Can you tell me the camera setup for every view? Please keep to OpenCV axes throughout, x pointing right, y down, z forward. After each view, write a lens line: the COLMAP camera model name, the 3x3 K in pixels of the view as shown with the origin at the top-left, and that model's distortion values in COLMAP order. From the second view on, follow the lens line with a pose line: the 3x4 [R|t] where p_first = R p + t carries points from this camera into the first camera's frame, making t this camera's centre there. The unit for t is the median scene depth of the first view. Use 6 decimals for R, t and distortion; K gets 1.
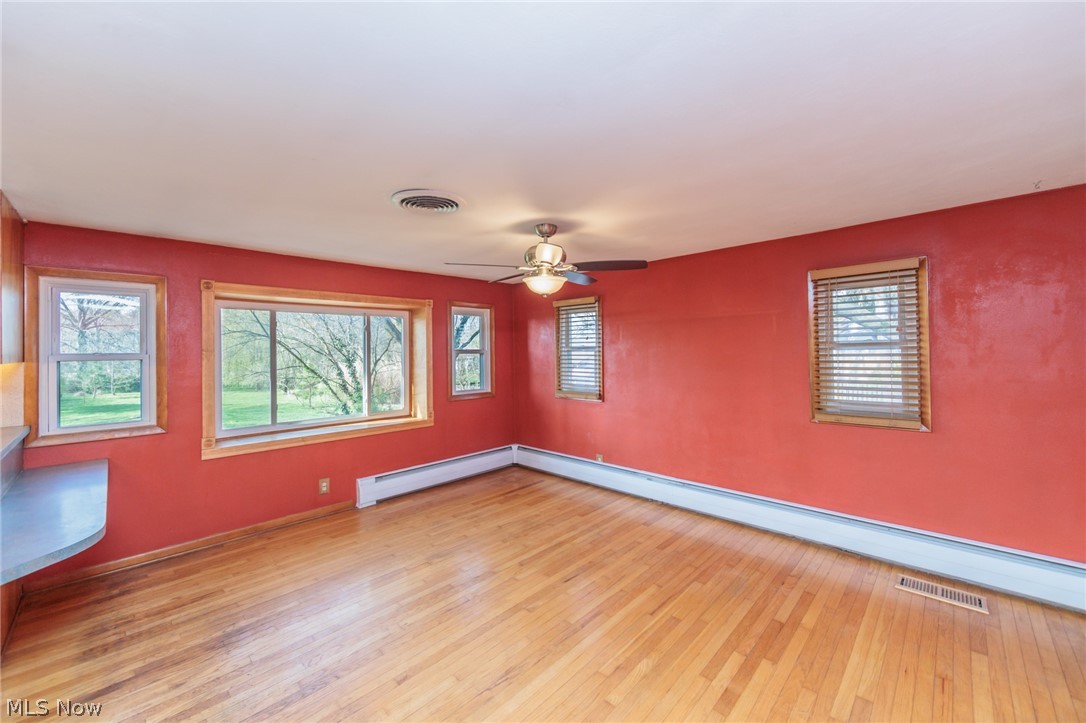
lens RADIAL K [[423.6, 0, 541.2], [0, 423.6, 350.8], [0, 0, 1]] dist [-0.001819, -0.000172]
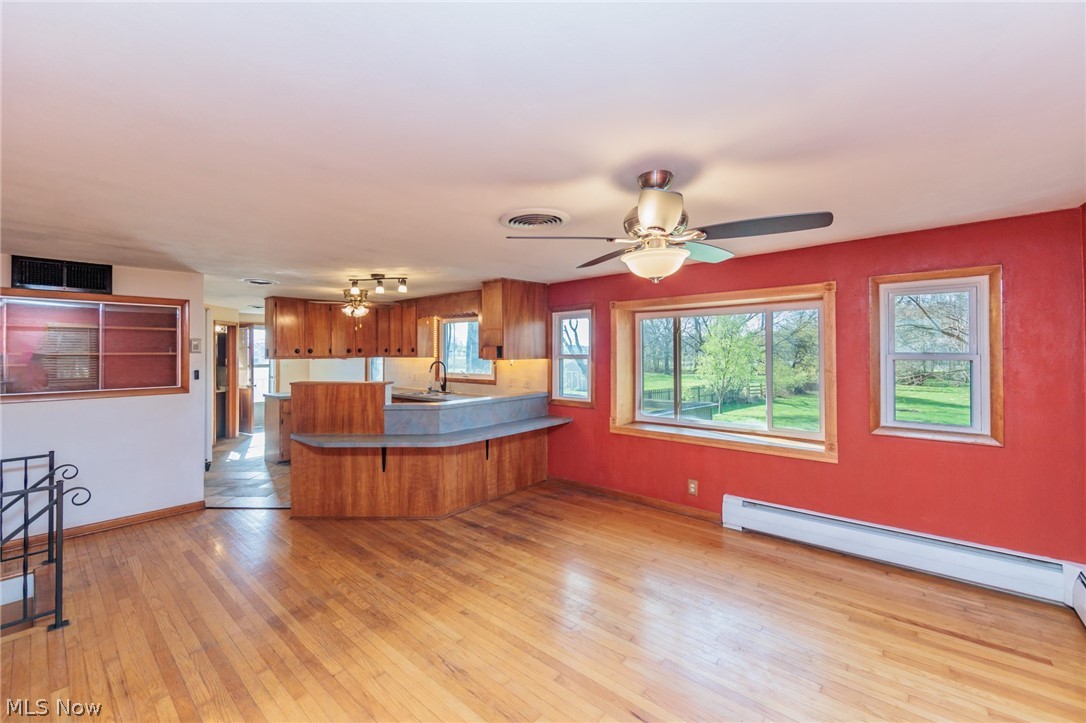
lens RADIAL K [[423.6, 0, 541.2], [0, 423.6, 350.8], [0, 0, 1]] dist [-0.001819, -0.000172]
pose [[0.084779, 0.000213, -0.996400, 0.564653], [-0.004231, 0.999991, -0.000147, -0.006686], [0.996391, 0.004228, 0.084779, 0.666669]]
